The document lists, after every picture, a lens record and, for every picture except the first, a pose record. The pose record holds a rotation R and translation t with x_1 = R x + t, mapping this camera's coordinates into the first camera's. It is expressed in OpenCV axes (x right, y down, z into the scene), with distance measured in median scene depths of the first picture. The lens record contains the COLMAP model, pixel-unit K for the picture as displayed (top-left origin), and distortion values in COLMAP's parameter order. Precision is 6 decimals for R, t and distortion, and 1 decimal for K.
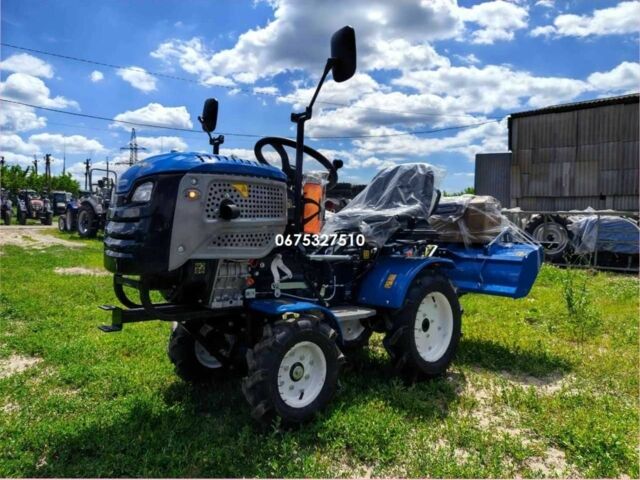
lens RADIAL K [[443.0, 0, 328.7], [0, 443.0, 240.4], [0, 0, 1]] dist [0.028218, -0.027359]
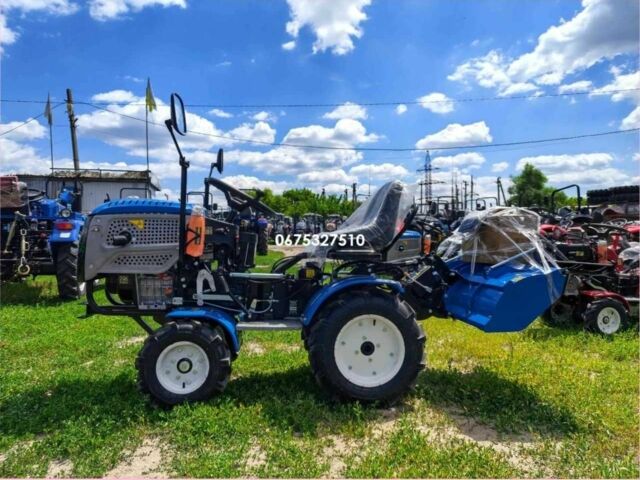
lens RADIAL K [[443.0, 0, 328.7], [0, 443.0, 240.4], [0, 0, 1]] dist [0.028218, -0.027359]
pose [[0.799939, -0.015883, -0.599871, 0.896265], [-0.004228, 0.999476, -0.032101, -0.016705], [0.600066, 0.028215, 0.799453, 0.203203]]
